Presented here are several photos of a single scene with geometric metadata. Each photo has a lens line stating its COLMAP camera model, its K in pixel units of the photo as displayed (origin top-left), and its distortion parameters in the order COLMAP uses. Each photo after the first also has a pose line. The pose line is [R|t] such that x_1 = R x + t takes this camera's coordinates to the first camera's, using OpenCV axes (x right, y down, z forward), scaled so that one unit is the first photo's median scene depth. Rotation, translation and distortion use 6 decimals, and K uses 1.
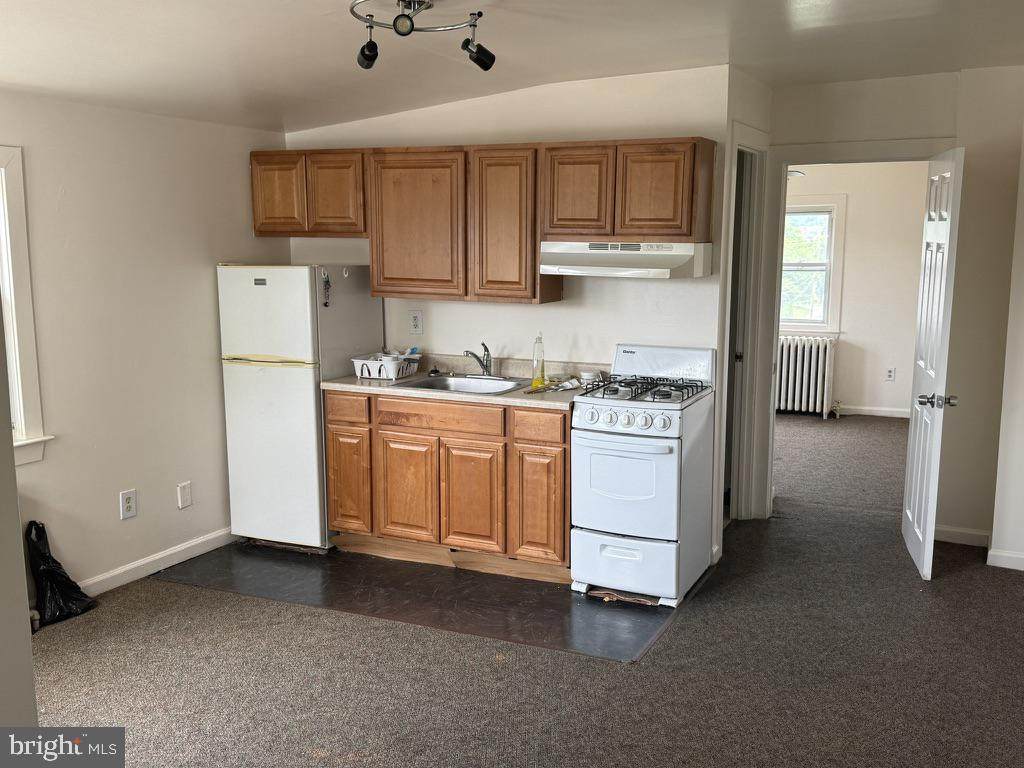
lens RADIAL K [[989.2, 0, 512.0], [0, 989.2, 384.0], [0, 0, 1]] dist [0.195269, -0.467282]
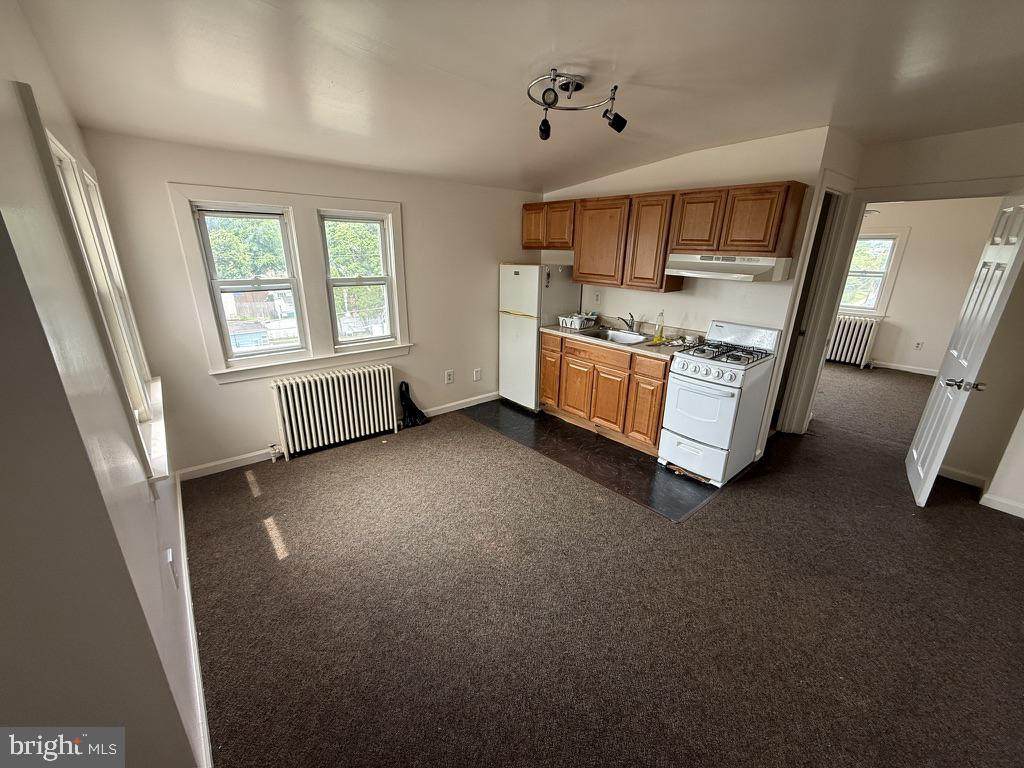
lens RADIAL K [[408.4, 0, 509.7], [0, 408.4, 380.4], [0, 0, 1]] dist [-0.000831, 0.000296]
pose [[0.911588, 0.138519, -0.387065, 0.077207], [-0.073644, 0.981317, 0.177744, -0.039058], [0.404455, -0.133524, 0.904758, 0.256999]]
